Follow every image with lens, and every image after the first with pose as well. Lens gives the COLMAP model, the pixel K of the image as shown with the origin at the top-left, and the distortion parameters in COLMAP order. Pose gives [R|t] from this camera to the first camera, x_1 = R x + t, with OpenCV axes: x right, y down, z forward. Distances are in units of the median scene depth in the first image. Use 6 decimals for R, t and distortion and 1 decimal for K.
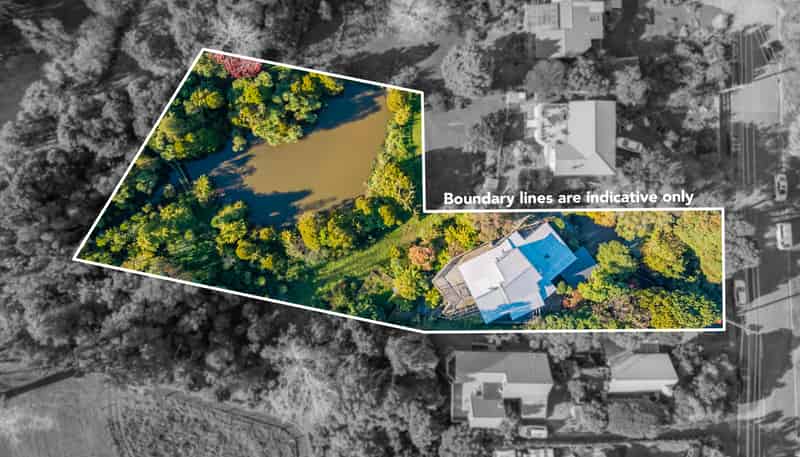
lens RADIAL K [[739.0, 0, 389.1], [0, 739.0, 211.8], [0, 0, 1]] dist [0.034780, -0.000519]
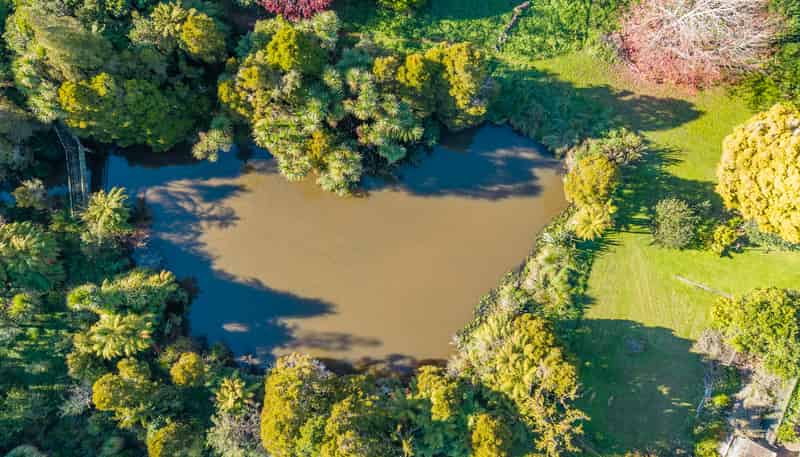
lens RADIAL K [[739.0, 0, 389.1], [0, 739.0, 211.8], [0, 0, 1]] dist [0.034780, -0.000519]
pose [[0.931764, 0.345556, -0.111386, -0.046346], [-0.359508, 0.920980, -0.150167, -0.028294], [0.050693, 0.179964, 0.982366, 0.584037]]
